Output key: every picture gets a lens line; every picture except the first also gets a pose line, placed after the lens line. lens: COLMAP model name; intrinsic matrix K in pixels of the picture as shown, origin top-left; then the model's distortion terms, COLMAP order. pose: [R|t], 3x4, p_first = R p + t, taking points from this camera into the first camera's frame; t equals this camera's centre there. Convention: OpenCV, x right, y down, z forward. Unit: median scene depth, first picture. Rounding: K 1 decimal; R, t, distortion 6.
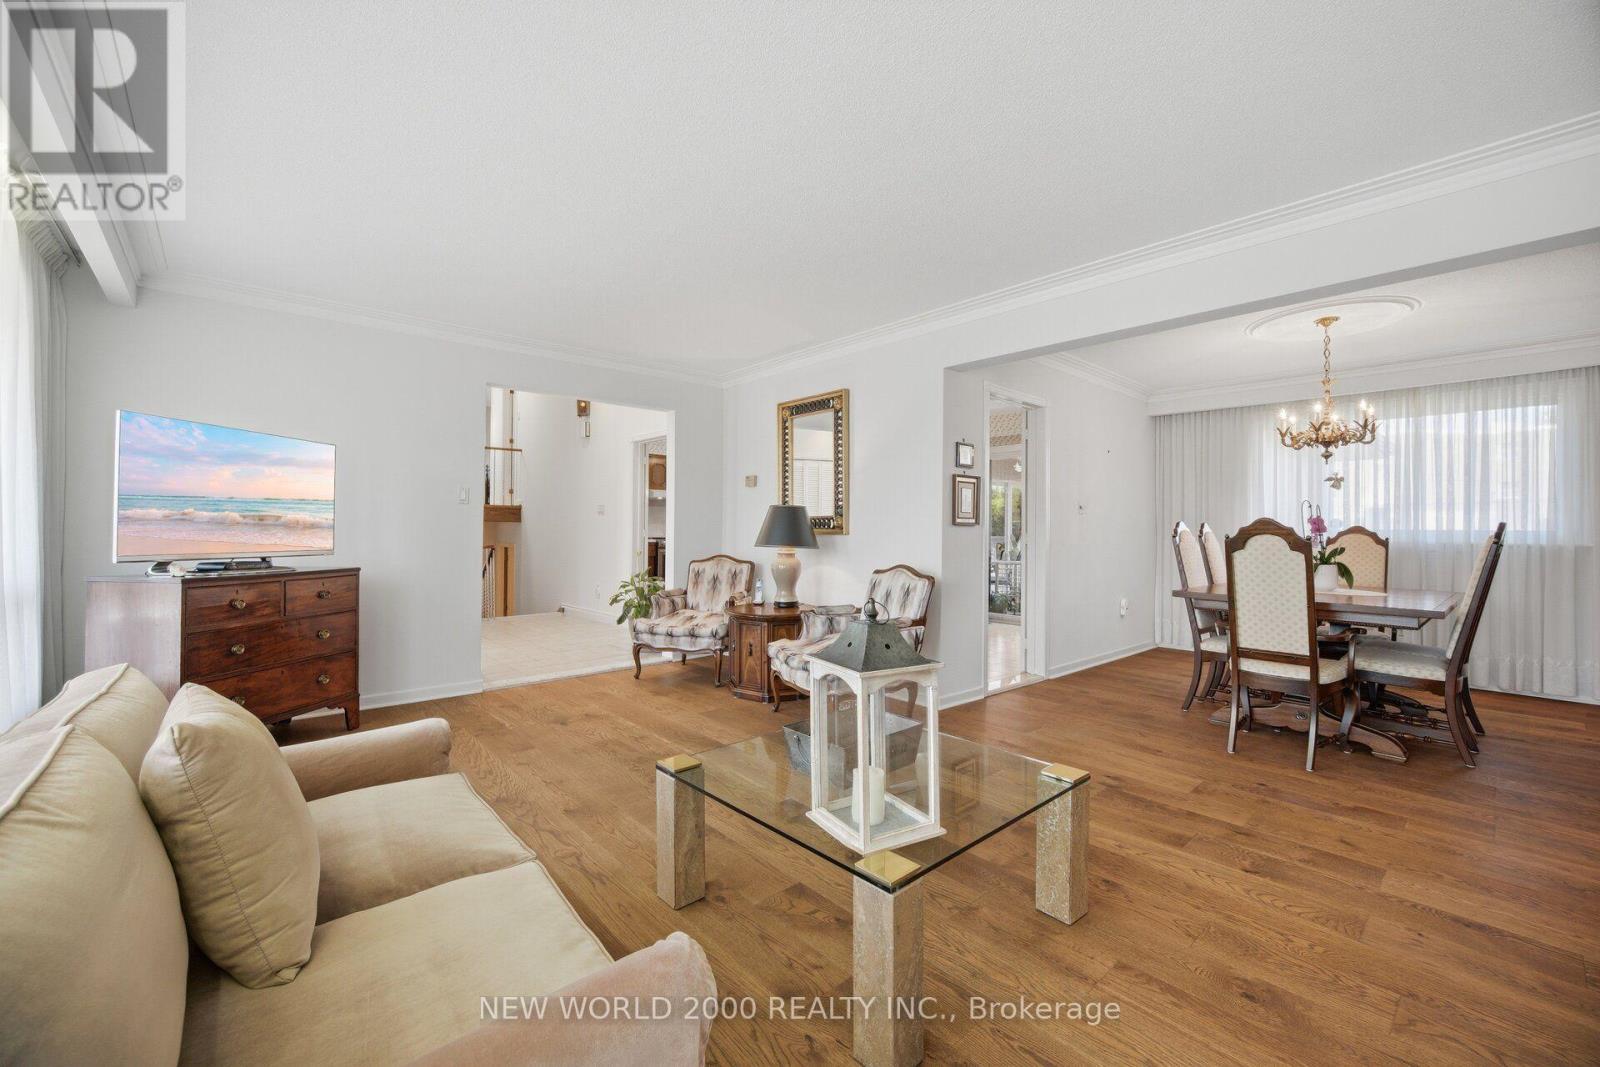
lens RADIAL K [[648.6, 0, 795.3], [0, 648.6, 529.7], [0, 0, 1]] dist [-0.009706, 0.000868]
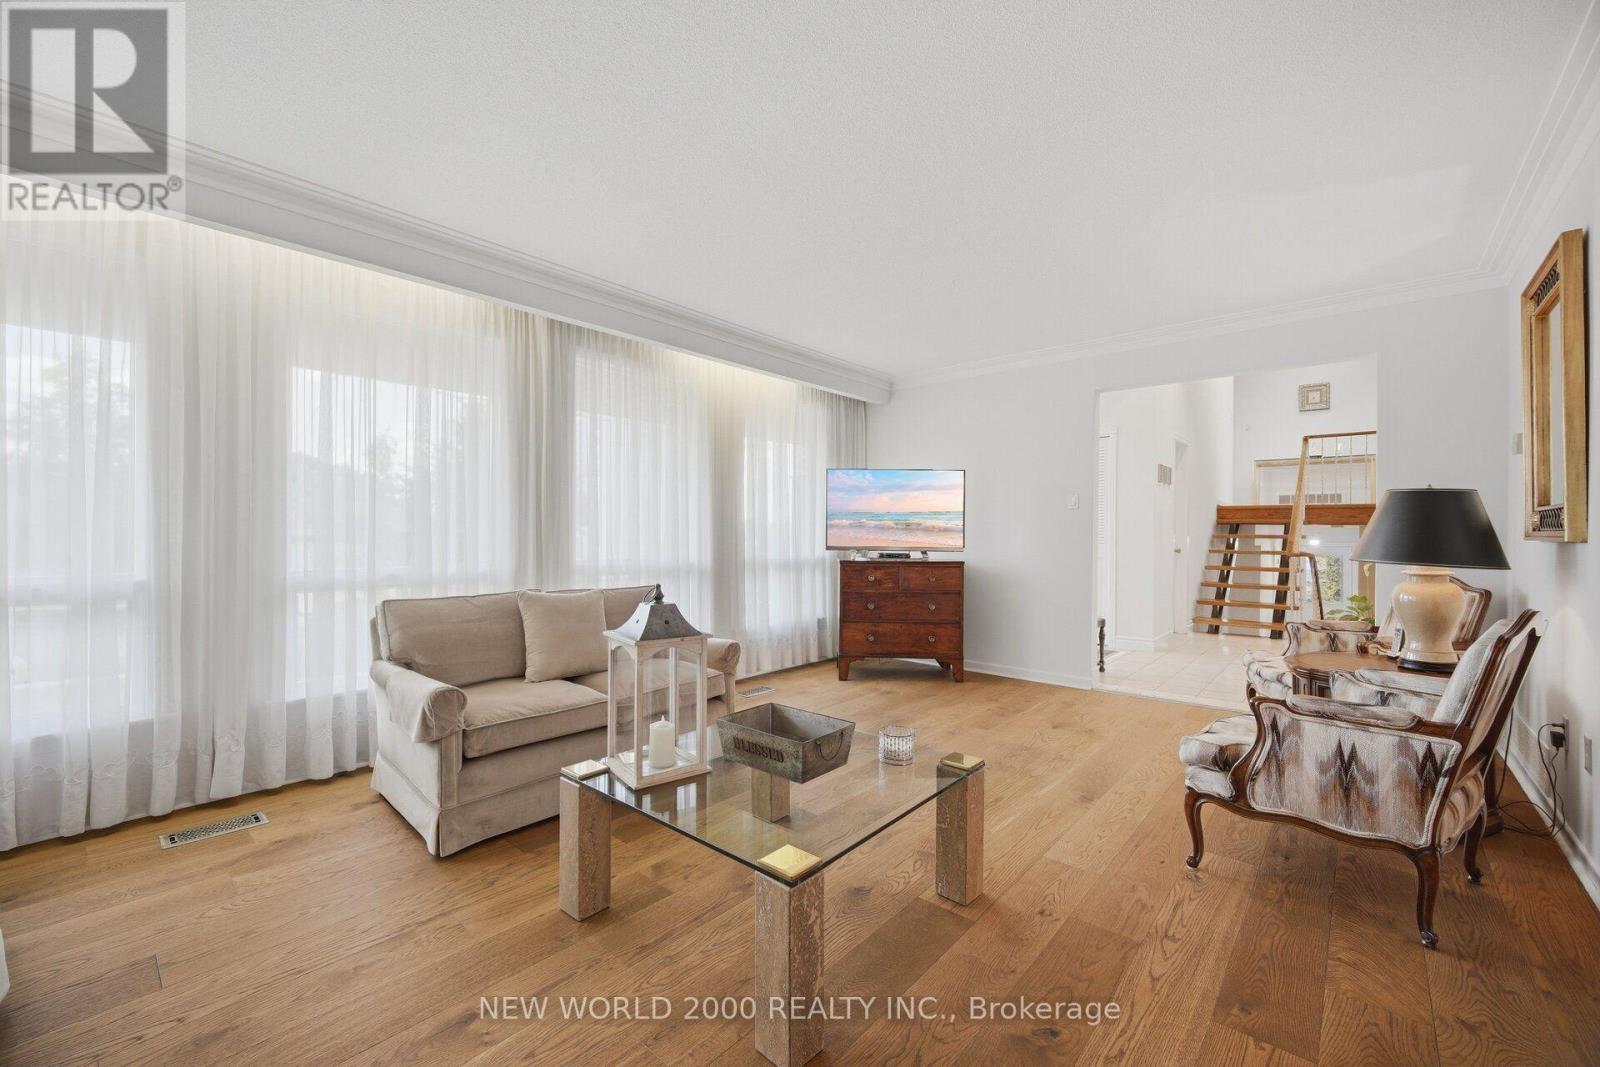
lens RADIAL K [[648.6, 0, 788.8], [0, 648.6, 524.7], [0, 0, 1]] dist [-0.009706, 0.000868]
pose [[0.109274, -0.015296, -0.993894, 0.645245], [-0.009087, 0.999824, -0.016386, 0.008539], [0.993970, 0.010822, 0.109116, 0.522674]]
